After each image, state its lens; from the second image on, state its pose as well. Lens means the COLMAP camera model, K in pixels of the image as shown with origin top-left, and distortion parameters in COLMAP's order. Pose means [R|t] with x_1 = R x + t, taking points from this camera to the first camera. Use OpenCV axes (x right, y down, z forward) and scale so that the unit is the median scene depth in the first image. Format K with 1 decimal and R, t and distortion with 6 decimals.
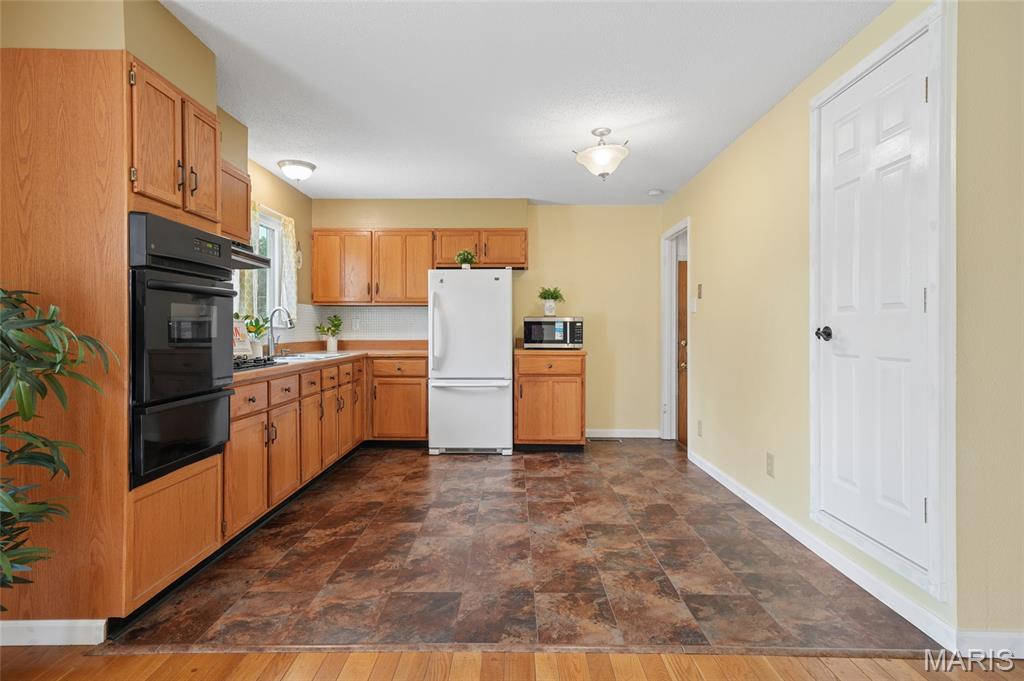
lens RADIAL K [[536.5, 0, 510.0], [0, 536.5, 333.1], [0, 0, 1]] dist [0.014915, 0.000255]
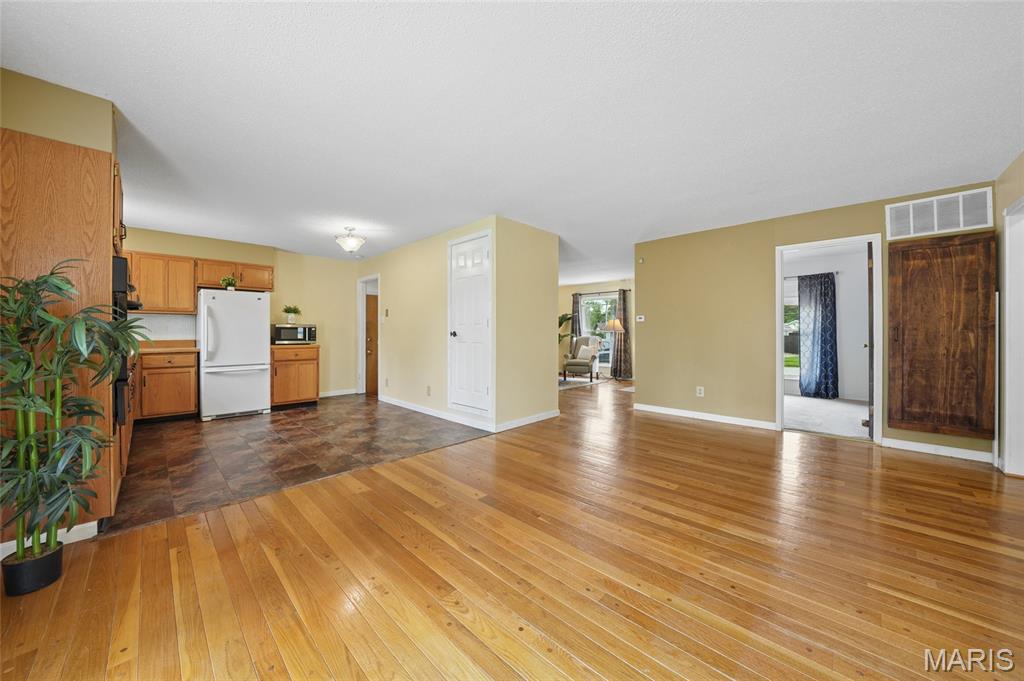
lens RADIAL K [[361.3, 0, 509.0], [0, 361.3, 332.7], [0, 0, 1]] dist [-0.024630, 0.001328]
pose [[0.693101, 0.001115, 0.720840, -0.423946], [0.002679, 0.999988, -0.004123, 0.001540], [-0.720836, 0.004788, 0.693089, -0.345683]]
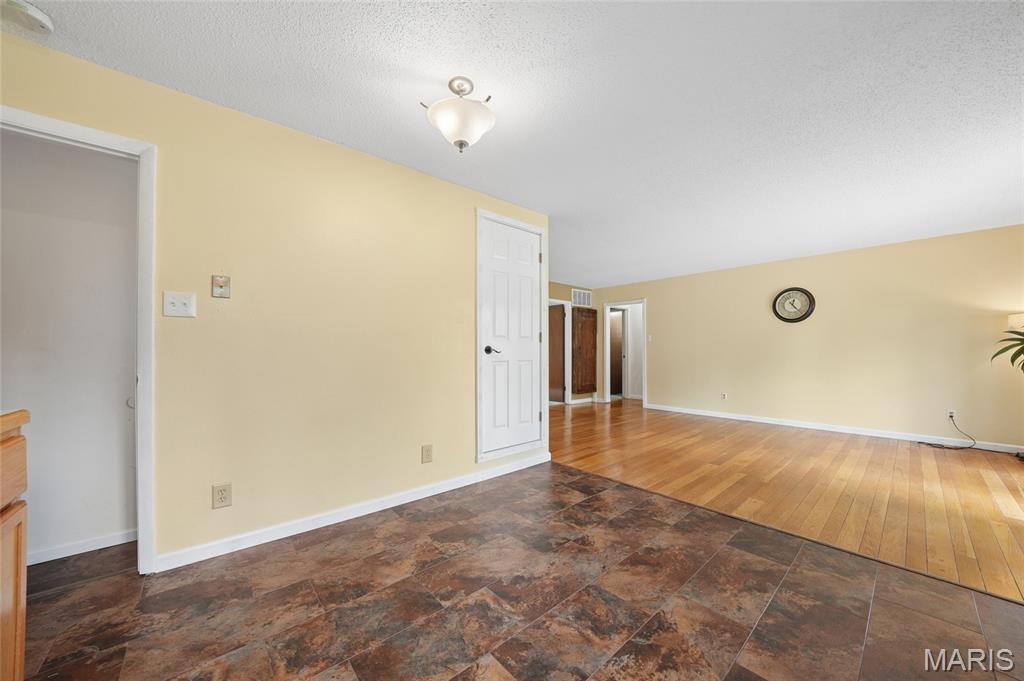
lens RADIAL K [[361.3, 0, 514.7], [0, 361.3, 344.0], [0, 0, 1]] dist [-0.024630, 0.001328]
pose [[-0.665558, 0.015372, 0.746187, -0.311564], [0.004417, 0.999851, -0.016658, 0.001729], [-0.746333, -0.007791, -0.665527, 1.520739]]
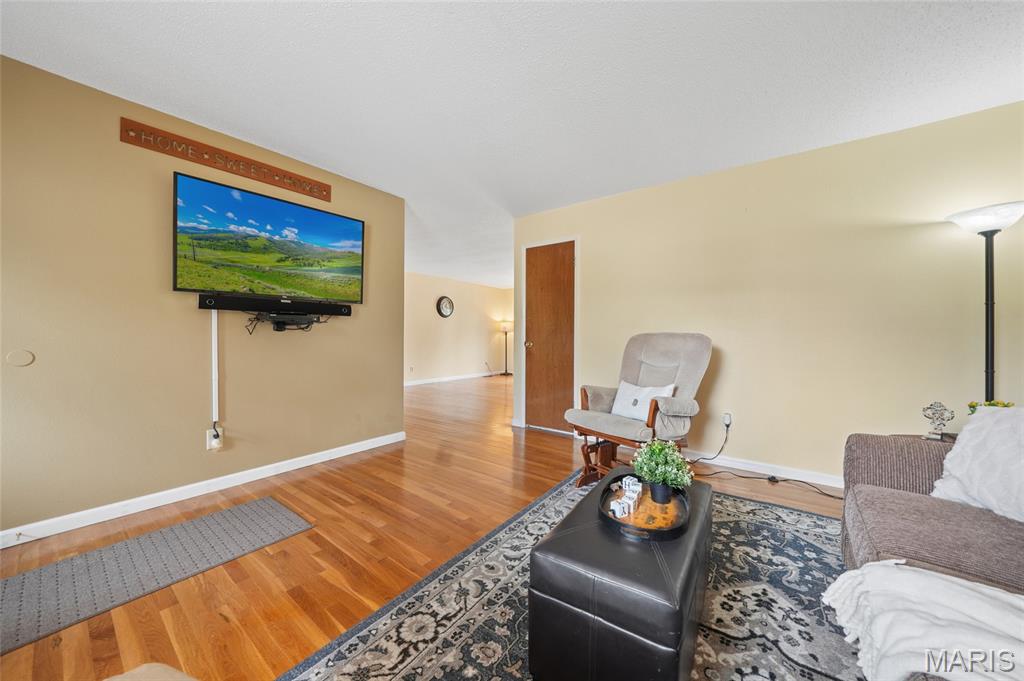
lens RADIAL K [[361.3, 0, 511.8], [0, 361.3, 339.5], [0, 0, 1]] dist [-0.024630, 0.001328]
pose [[-0.587589, 0.001341, -0.809158, 2.037370], [-0.010603, 0.999900, 0.009357, 0.017405], [0.809090, 0.014078, -0.587516, 1.435212]]
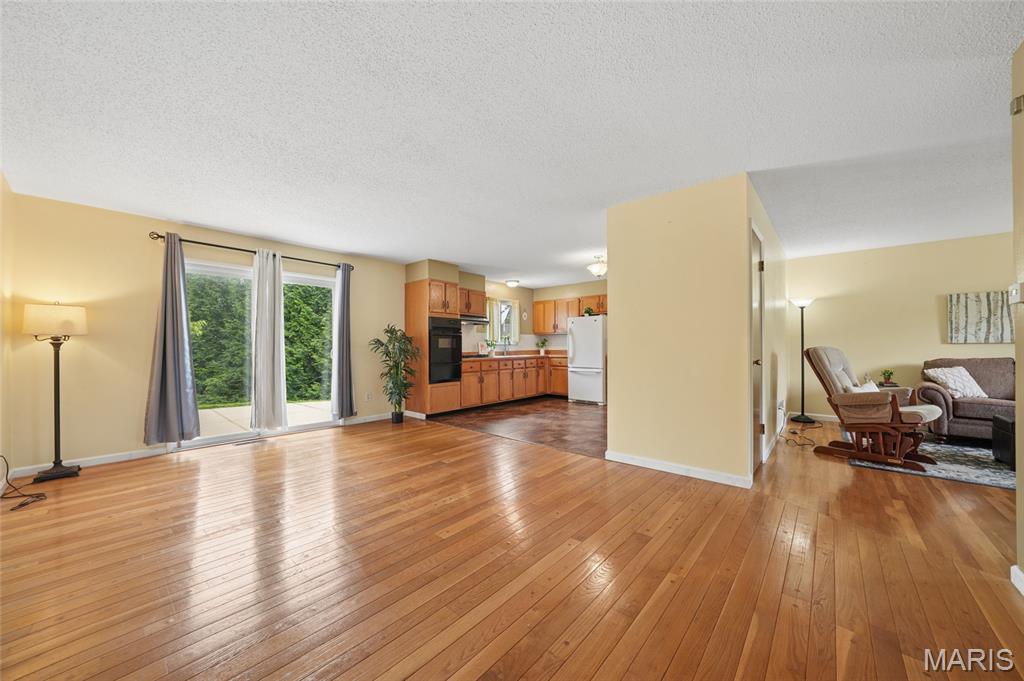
lens RADIAL K [[382.1, 0, 512.4], [0, 382.1, 342.3], [0, 0, 1]] dist [-0.003748, -0.000575]
pose [[0.762905, -0.008956, -0.646449, 1.096438], [-0.000304, 0.999899, -0.014212, 0.007677], [0.646511, 0.011039, 0.762825, -0.532982]]
